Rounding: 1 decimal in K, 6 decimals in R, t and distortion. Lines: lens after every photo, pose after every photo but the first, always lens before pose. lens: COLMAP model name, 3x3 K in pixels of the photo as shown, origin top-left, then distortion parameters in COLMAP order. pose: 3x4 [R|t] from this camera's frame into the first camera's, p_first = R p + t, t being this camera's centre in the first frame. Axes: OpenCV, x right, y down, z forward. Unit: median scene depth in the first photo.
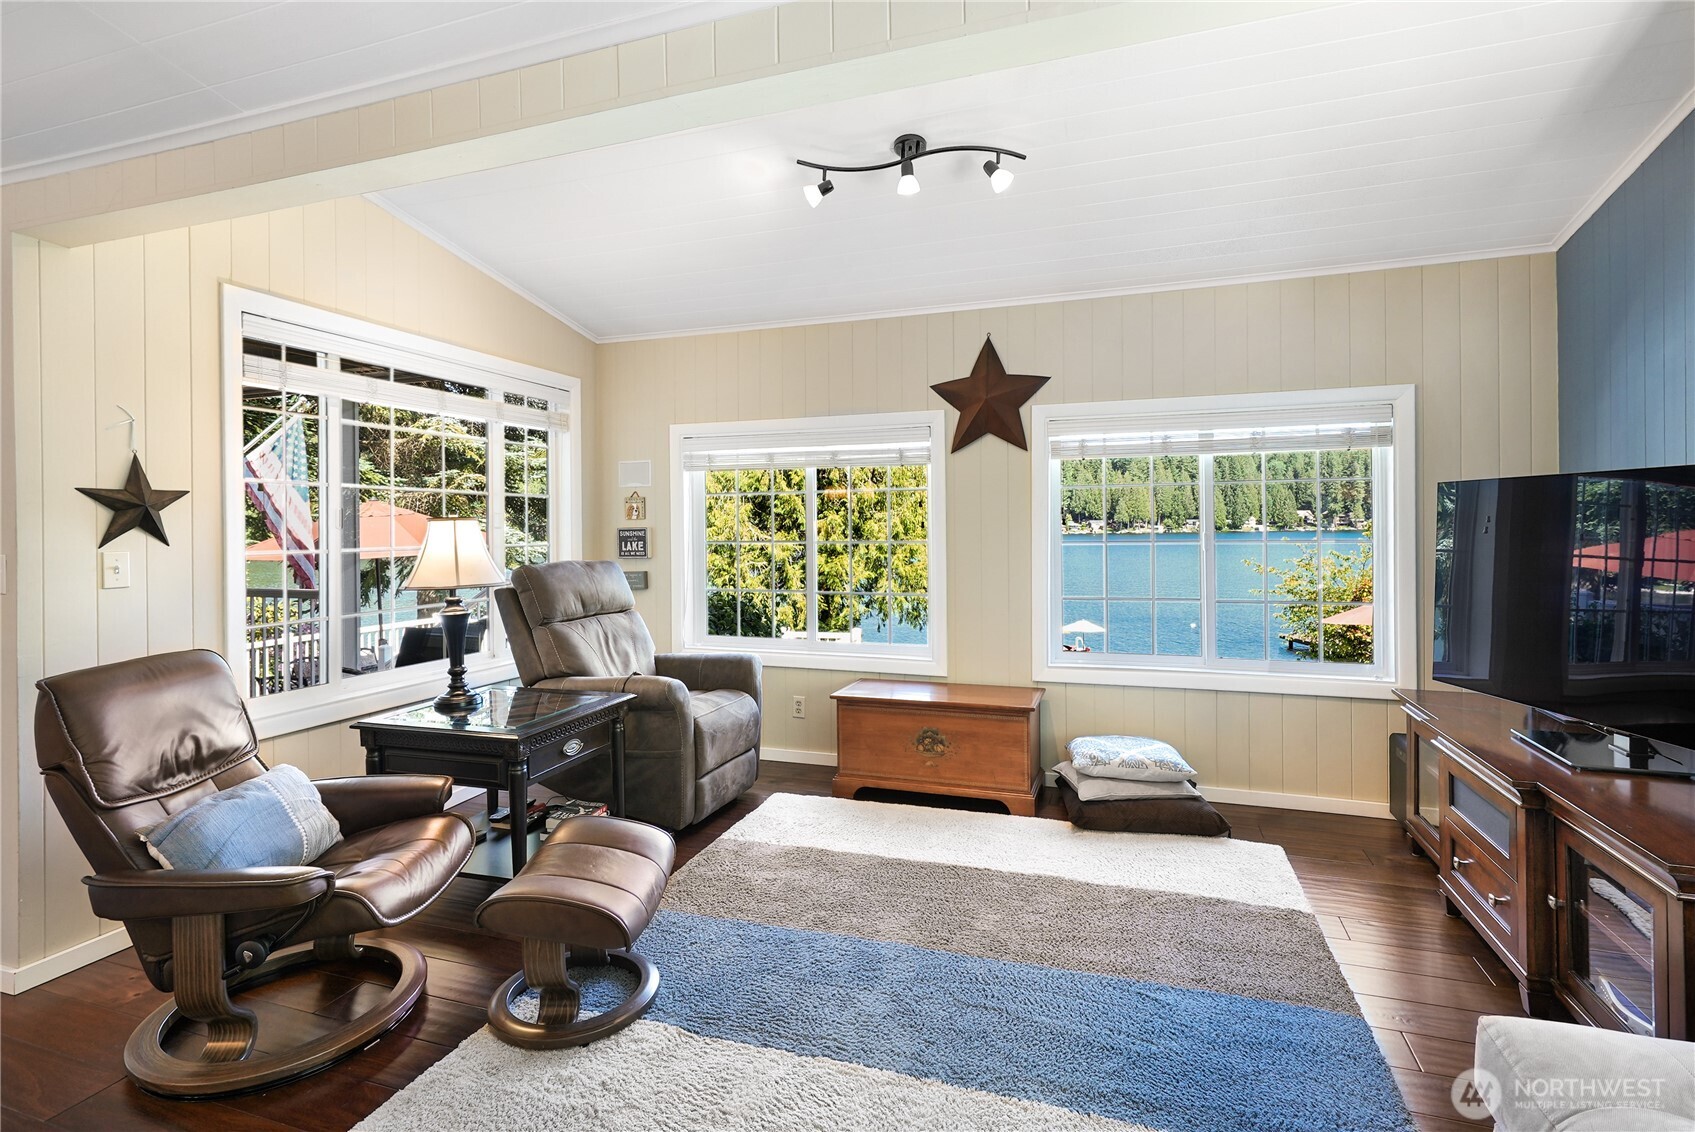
lens RADIAL K [[819.6, 0, 847.7], [0, 819.6, 529.8], [0, 0, 1]] dist [-0.002310, -0.000162]
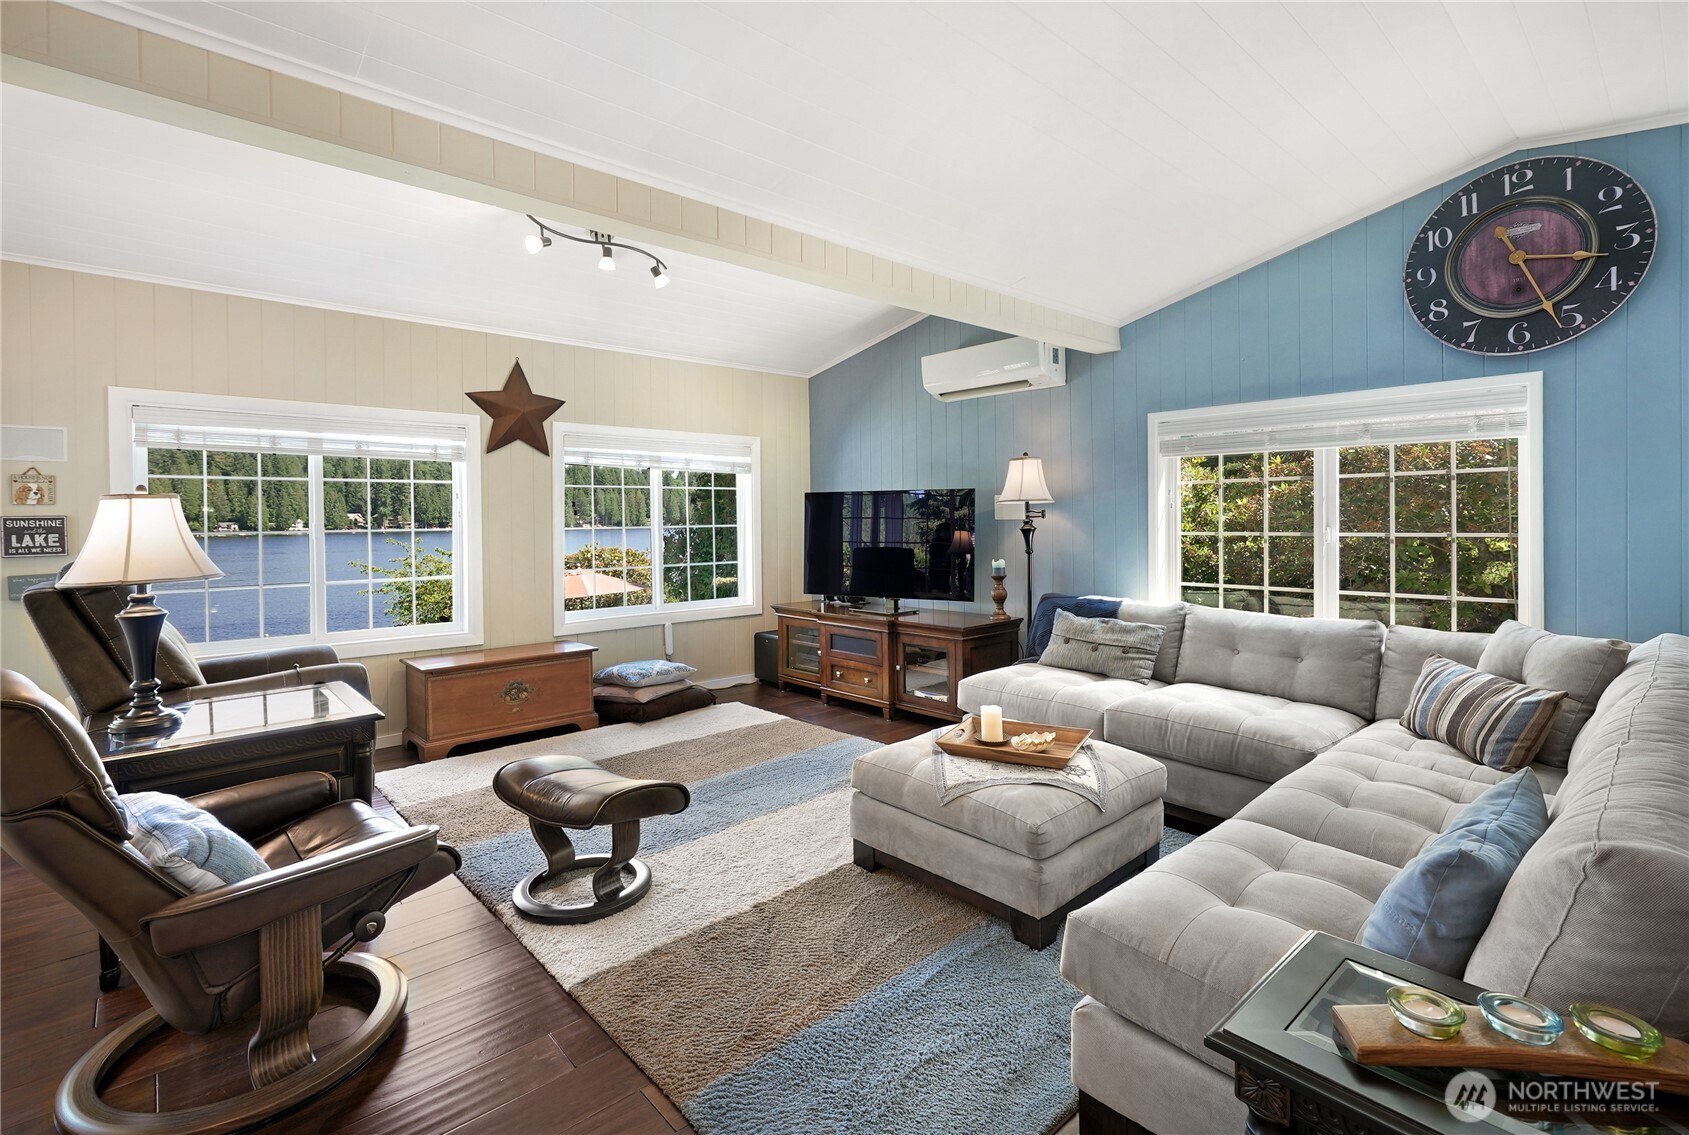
lens RADIAL K [[785.4, 0, 840.7], [0, 785.4, 539.7], [0, 0, 1]] dist [-0.000180, 0.000083]
pose [[0.479354, -0.018487, 0.877427, -0.617179], [0.010227, 0.999828, 0.015479, 0.017915], [-0.877562, 0.001553, 0.479460, 0.015870]]
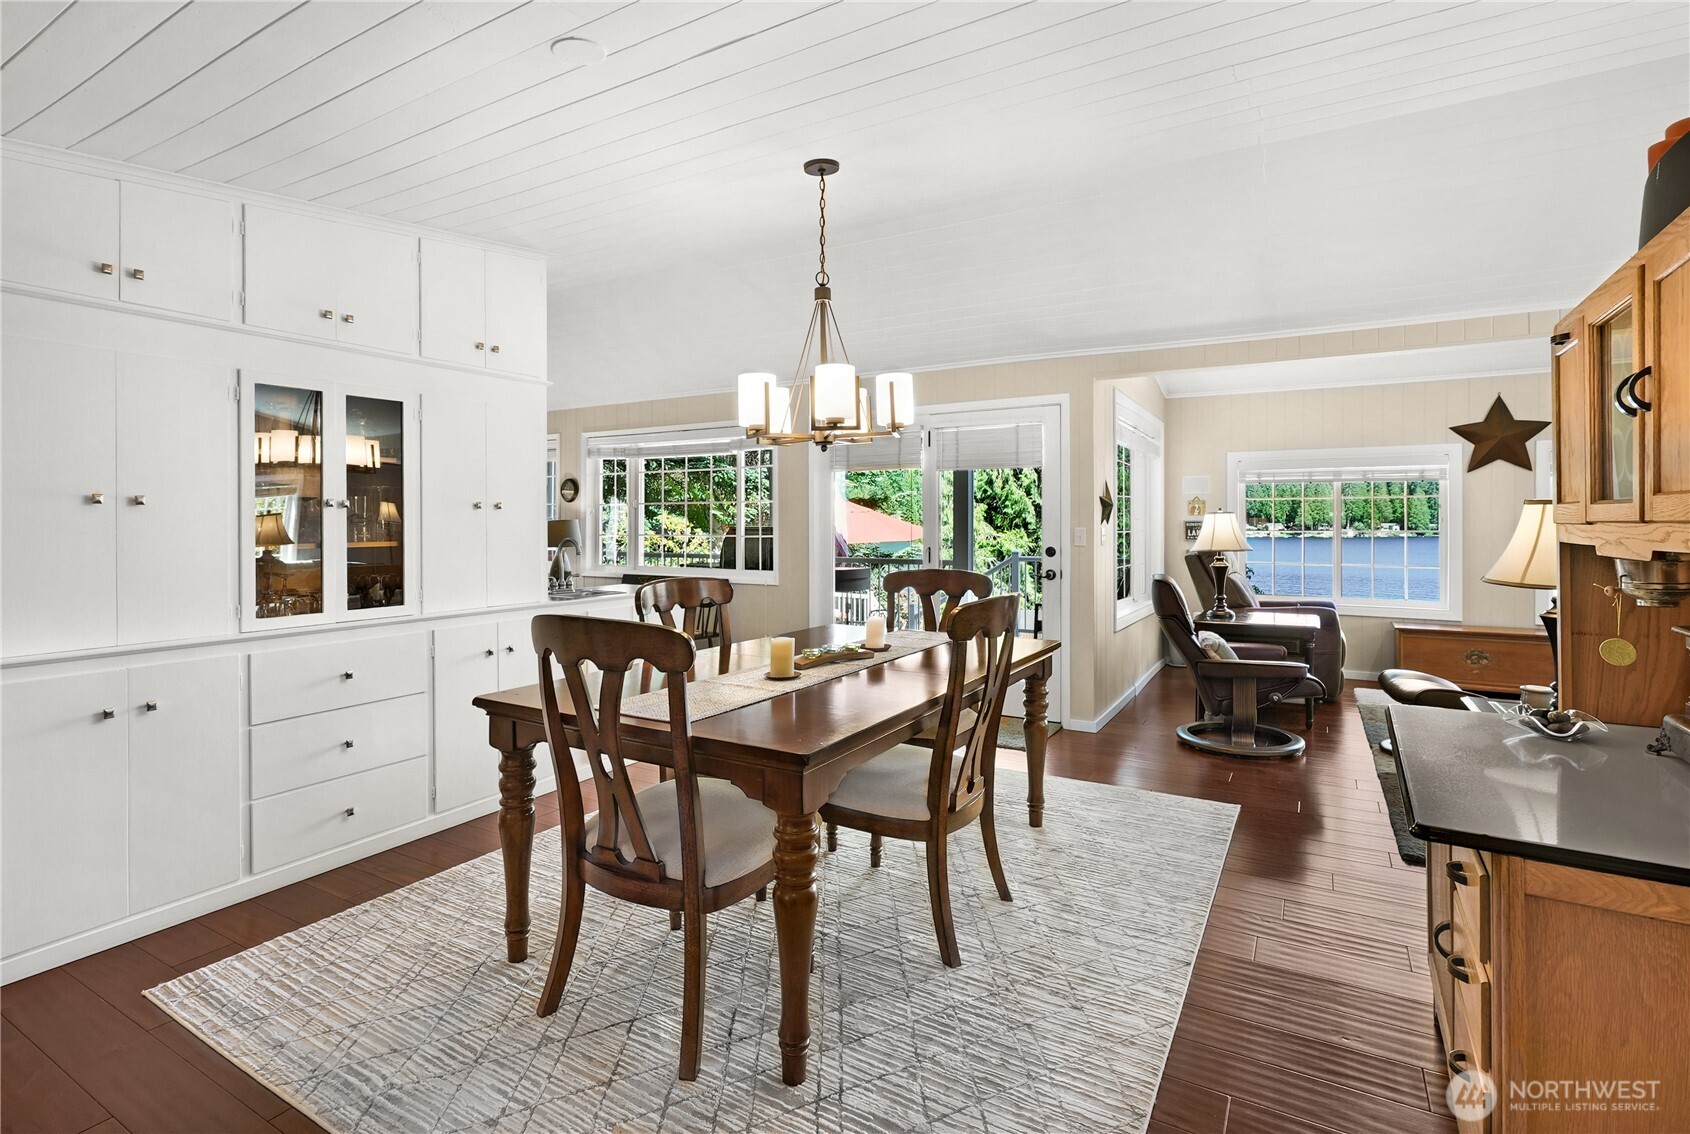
lens RADIAL K [[803.7, 0, 825.5], [0, 803.7, 519.7], [0, 0, 1]] dist [-0.002228, -0.000338]
pose [[0.978584, 0.008164, -0.205685, -0.721726], [-0.010646, 0.999883, -0.010964, 0.022291], [0.205571, 0.012919, 0.978557, -0.681958]]
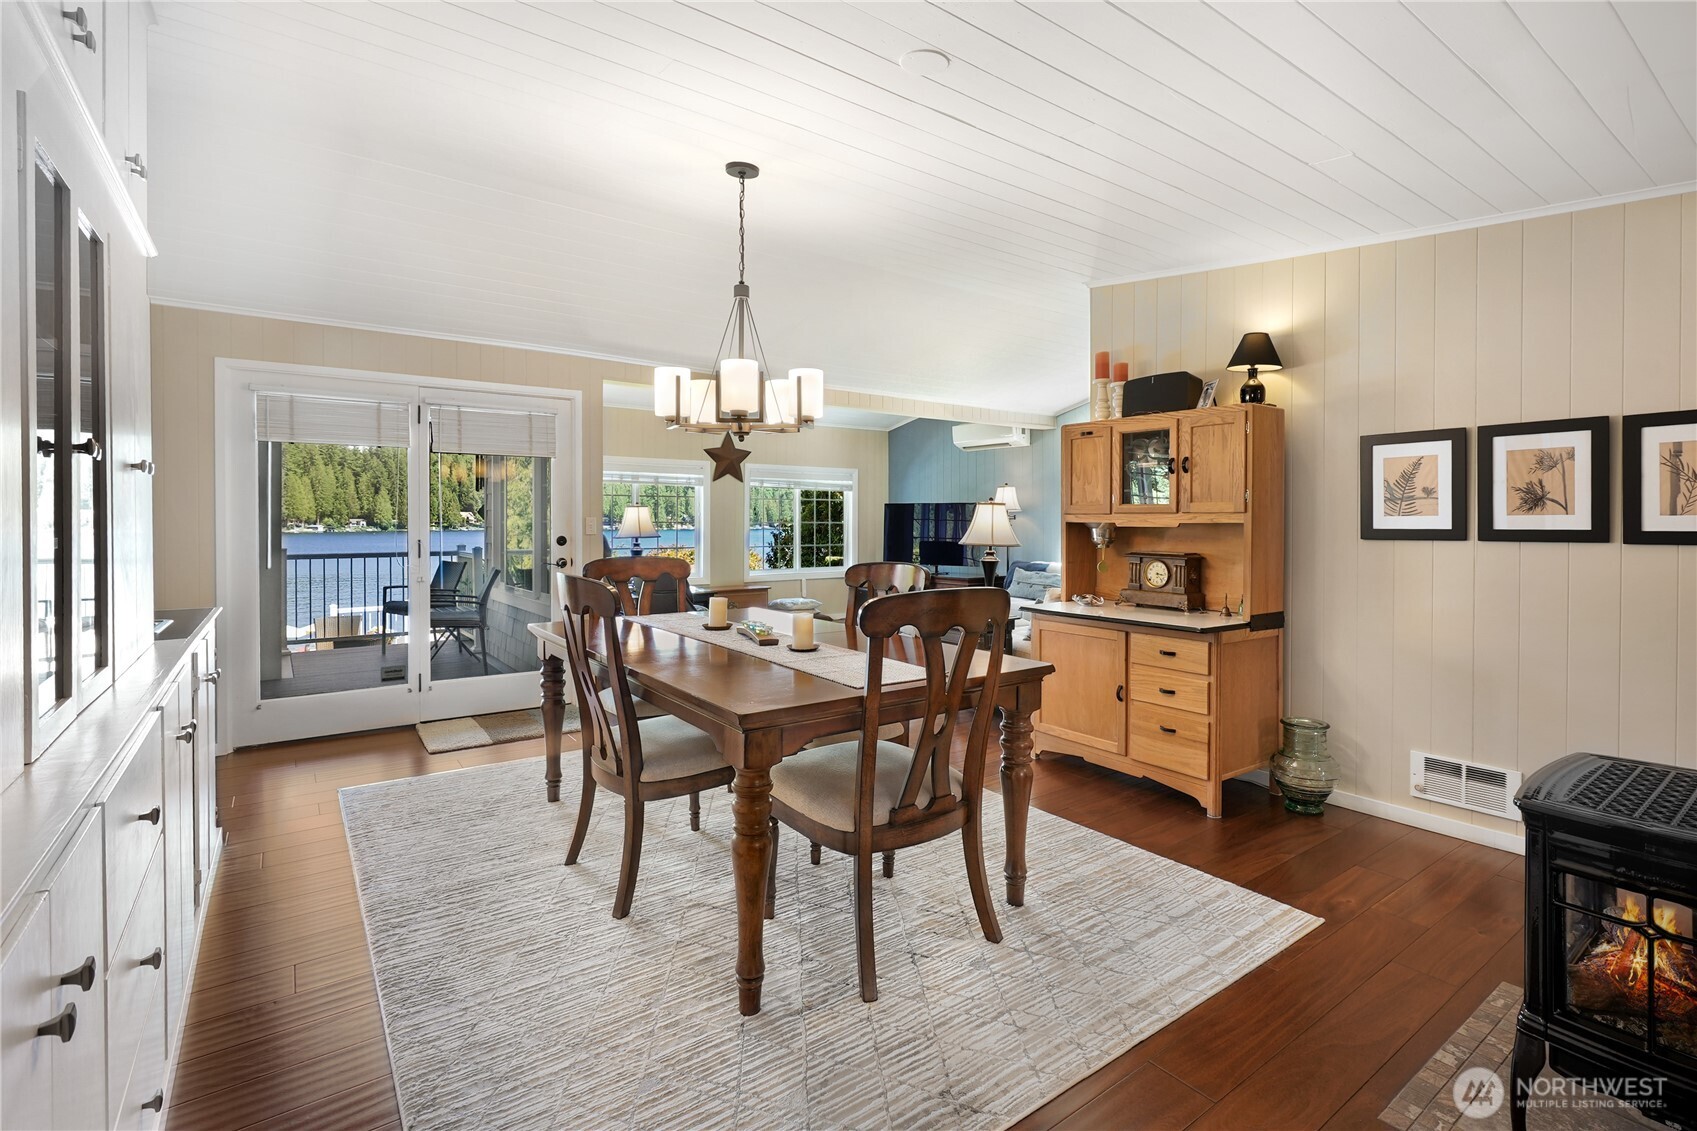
lens RADIAL K [[799.1, 0, 838.9], [0, 799.1, 523.0], [0, 0, 1]] dist [-0.002540, -0.000133]
pose [[0.573884, 0.009921, 0.818876, -1.415759], [-0.002605, 0.999944, -0.010289, 0.037783], [-0.818932, 0.003772, 0.573878, -0.491987]]
